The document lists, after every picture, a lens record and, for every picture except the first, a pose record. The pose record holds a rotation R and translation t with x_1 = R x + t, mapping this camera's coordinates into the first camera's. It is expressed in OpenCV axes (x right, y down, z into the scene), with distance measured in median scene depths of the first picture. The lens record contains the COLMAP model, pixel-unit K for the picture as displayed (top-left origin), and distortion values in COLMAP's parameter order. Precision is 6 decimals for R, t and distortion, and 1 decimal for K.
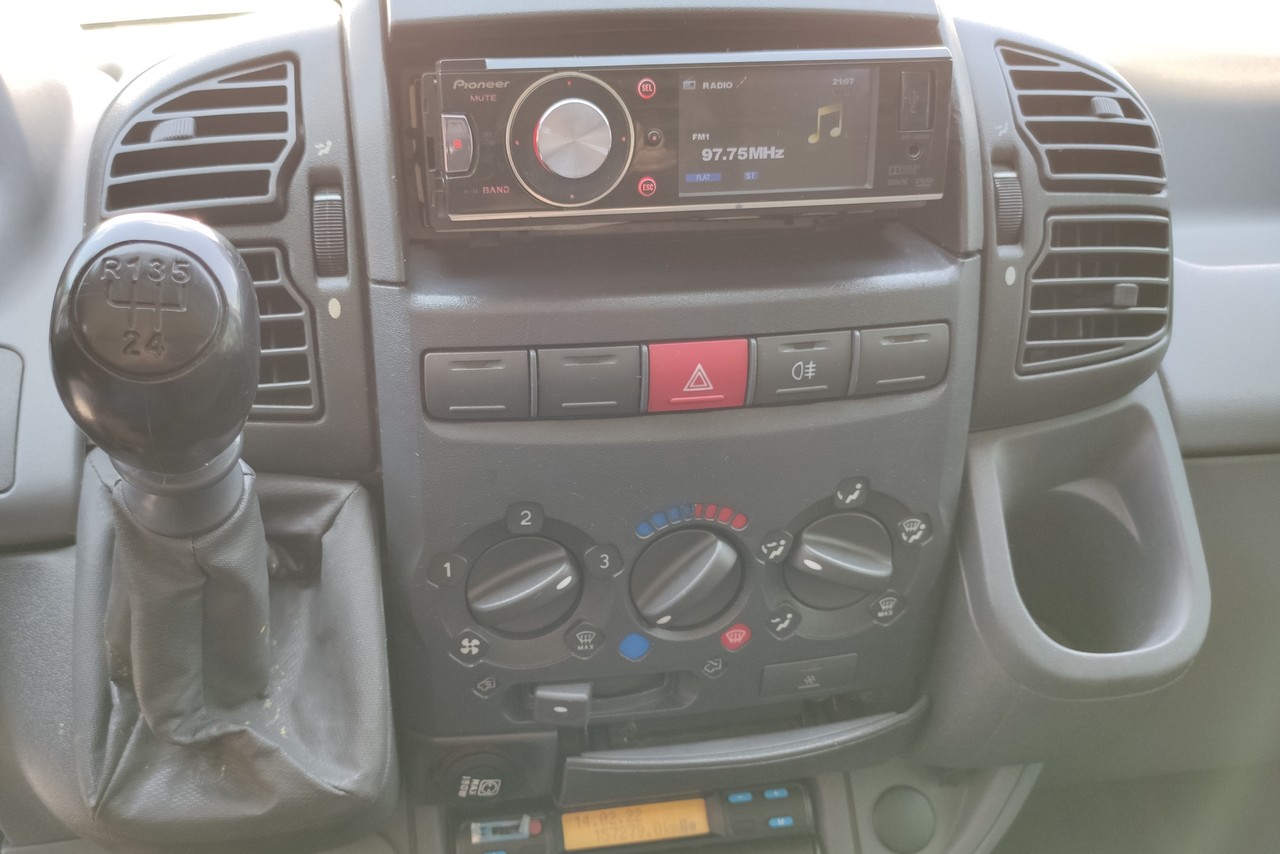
lens RADIAL K [[1188.6, 0, 644.4], [0, 1188.6, 394.7], [0, 0, 1]] dist [0.030261, -0.008338]
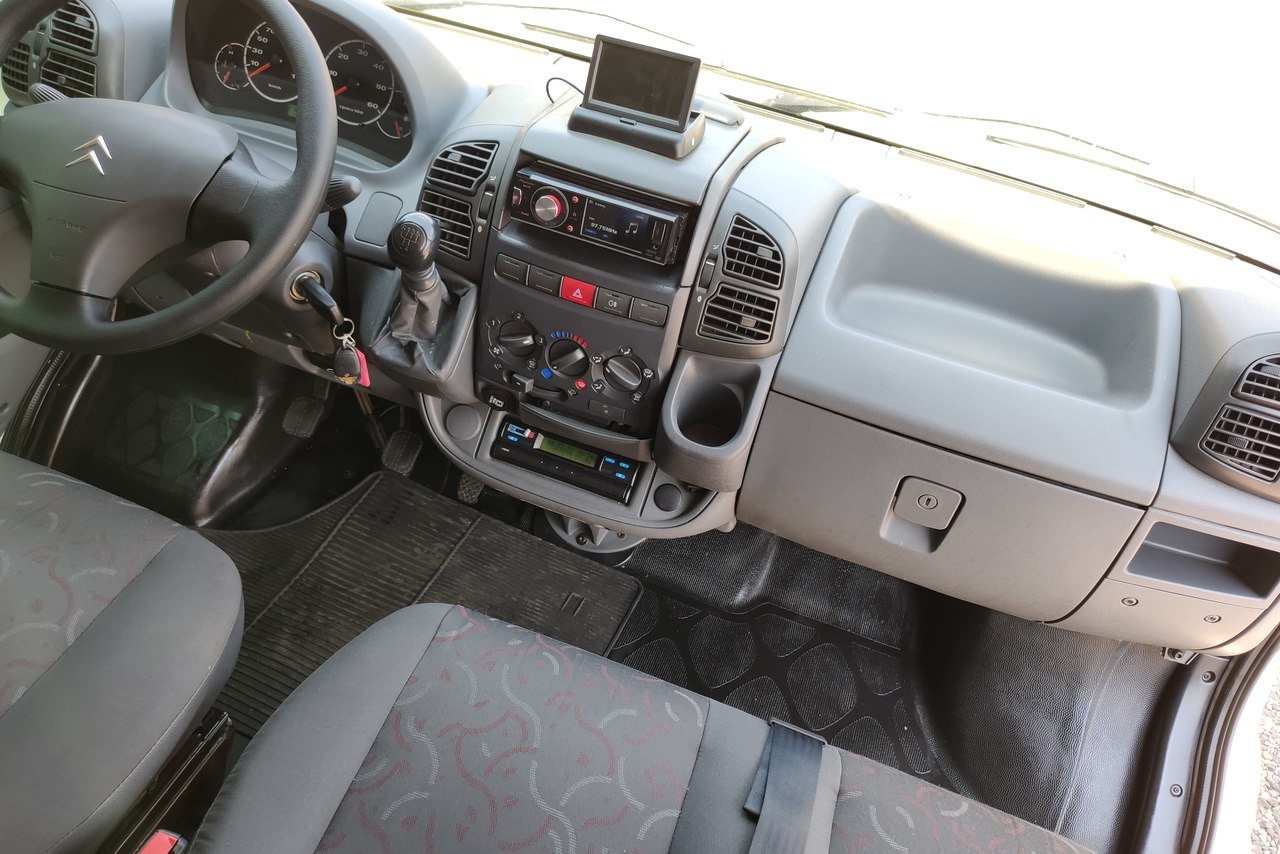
lens RADIAL K [[1188.6, 0, 644.4], [0, 1188.6, 394.7], [0, 0, 1]] dist [0.030261, -0.008338]
pose [[0.862311, 0.389914, -0.323089, 1.198437], [-0.328035, 0.916194, 0.230178, -0.499041], [0.385762, -0.092501, 0.917950, -1.608814]]
